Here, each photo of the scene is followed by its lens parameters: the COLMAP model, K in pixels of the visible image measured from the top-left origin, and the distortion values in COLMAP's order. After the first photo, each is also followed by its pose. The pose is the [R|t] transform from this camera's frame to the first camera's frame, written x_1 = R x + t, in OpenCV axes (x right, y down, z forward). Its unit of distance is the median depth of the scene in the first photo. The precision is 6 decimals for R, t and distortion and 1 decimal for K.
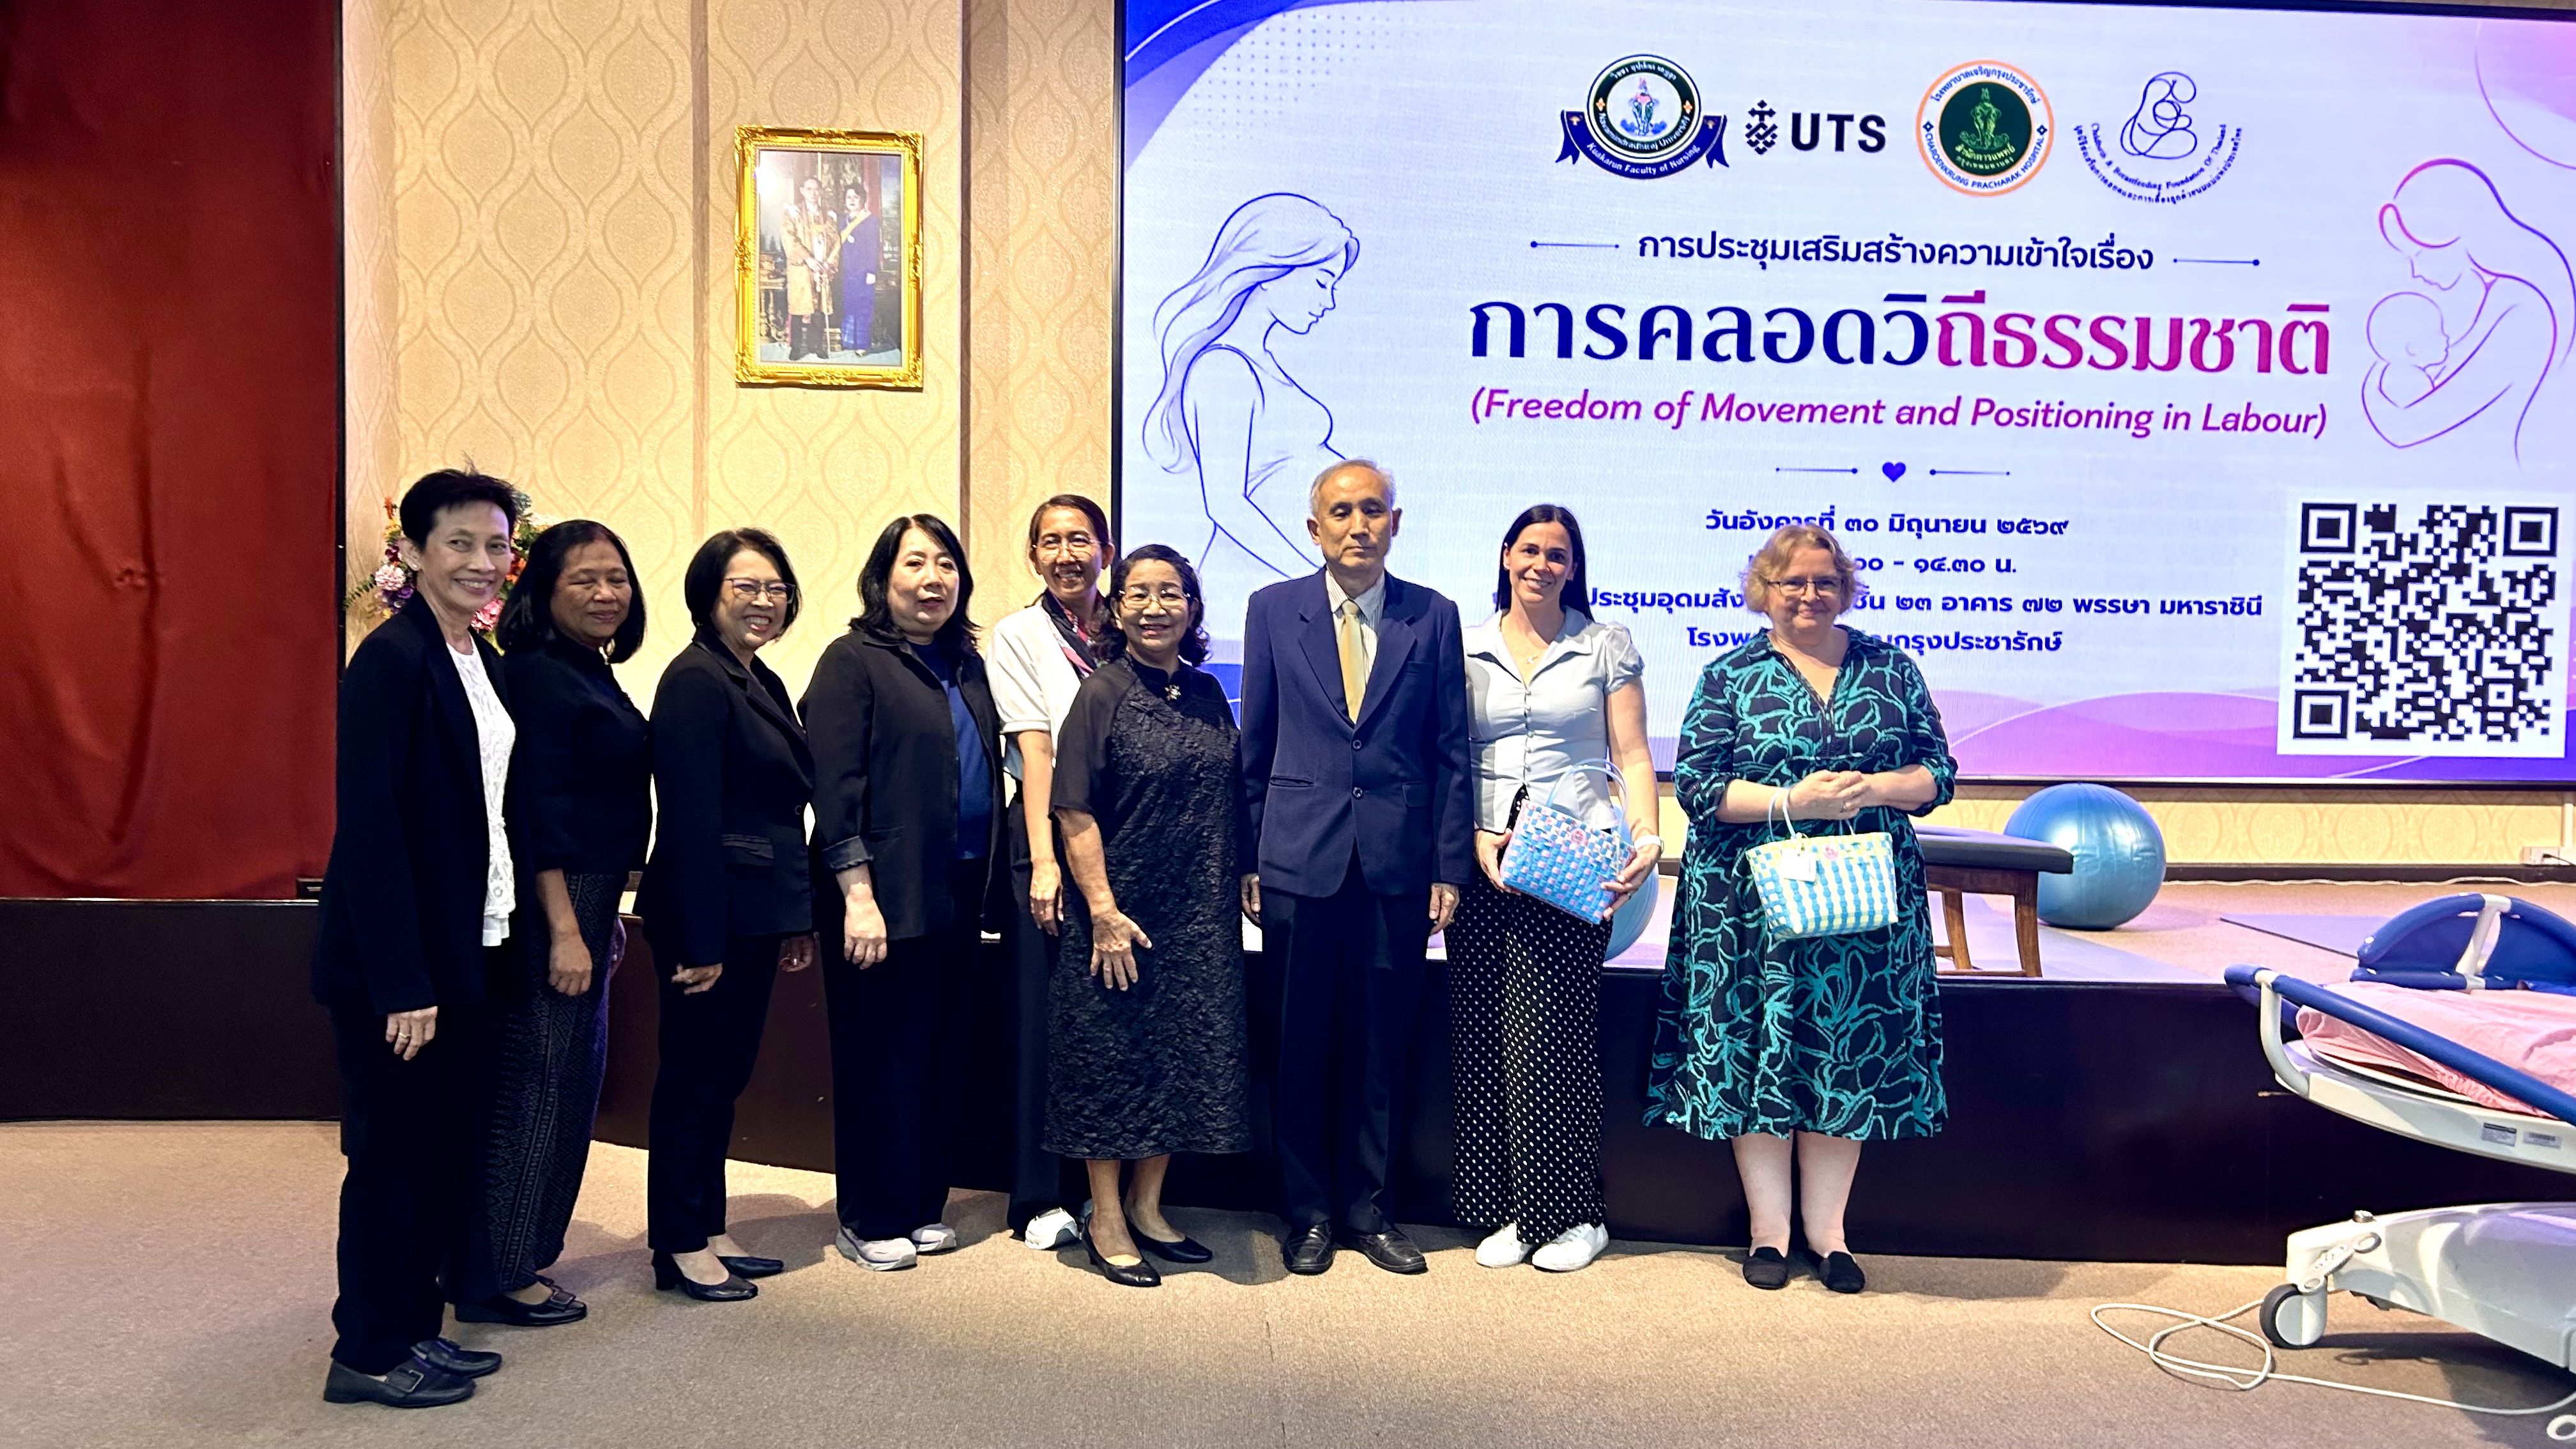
lens RADIAL K [[2031.7, 0, 1380.9], [0, 2031.7, 709.4], [0, 0, 1]] dist [0.058311, -0.074823]
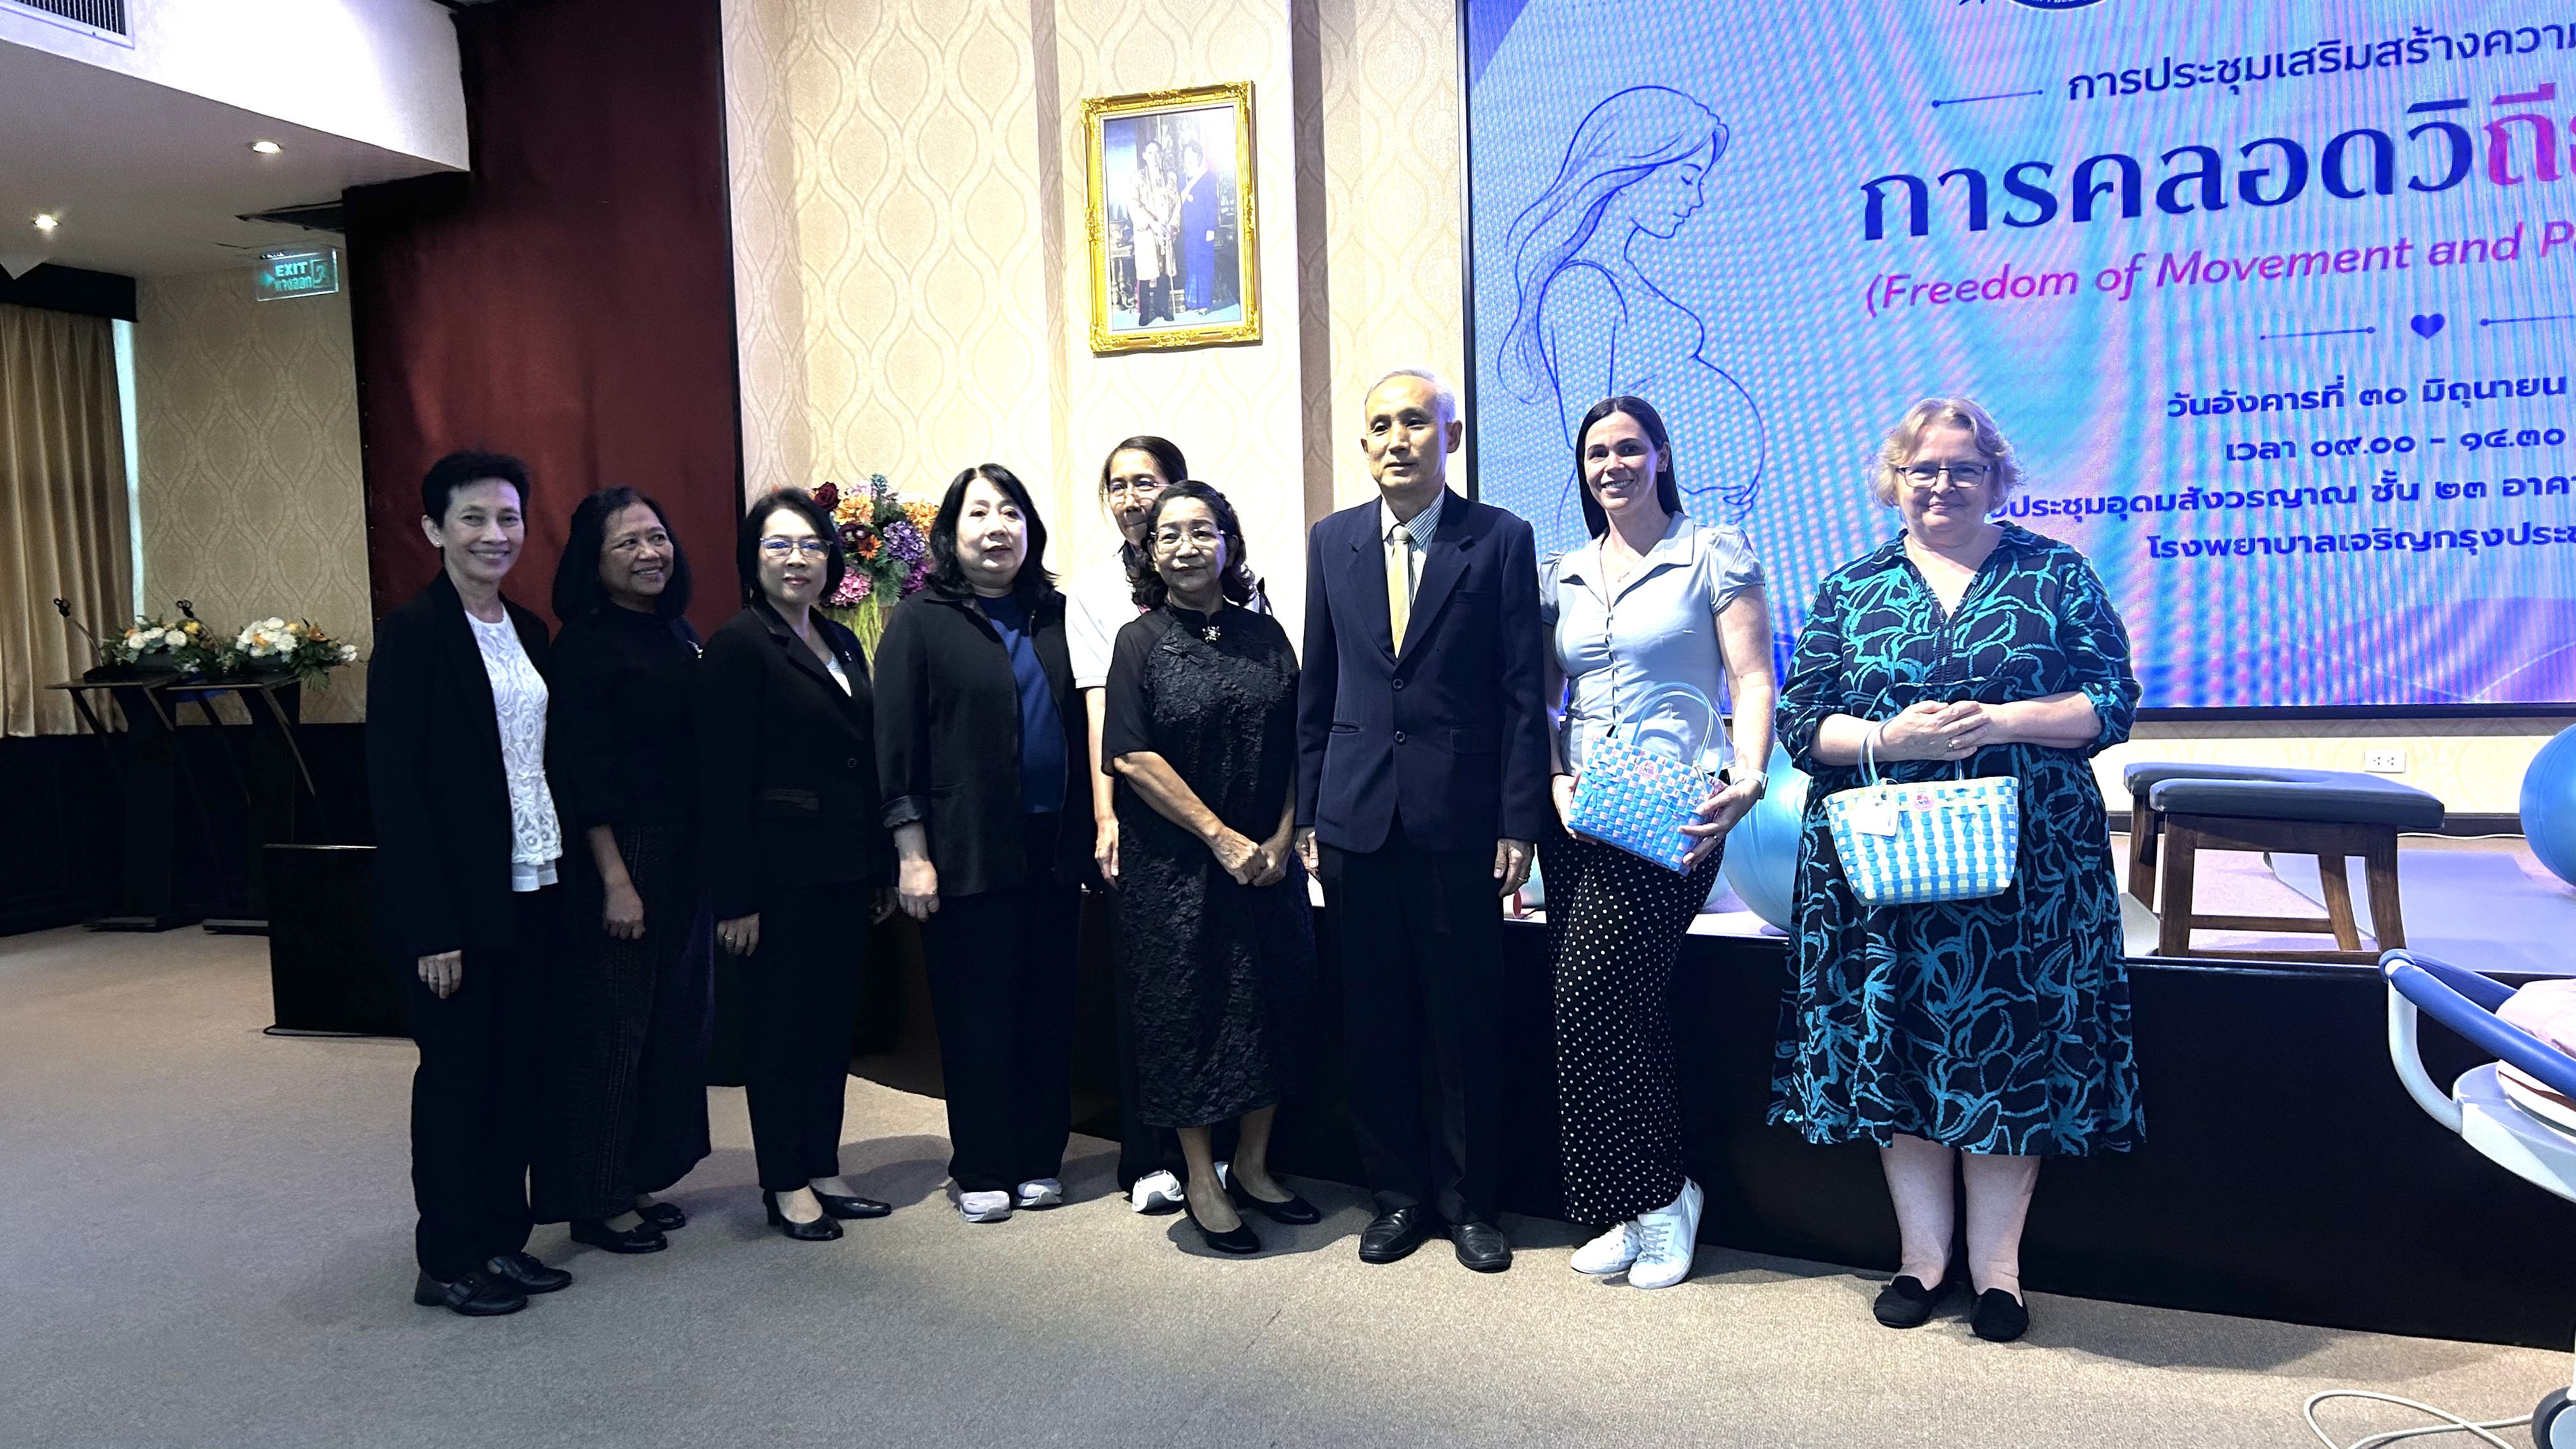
lens RADIAL K [[2031.7, 0, 1279.1], [0, 2031.7, 738.9], [0, 0, 1]] dist [0.058311, -0.074823]
pose [[0.918268, -0.018117, -0.395545, 0.281735], [0.032176, 0.999063, 0.028939, 0.012889], [0.394650, -0.039301, 0.917991, 0.143218]]
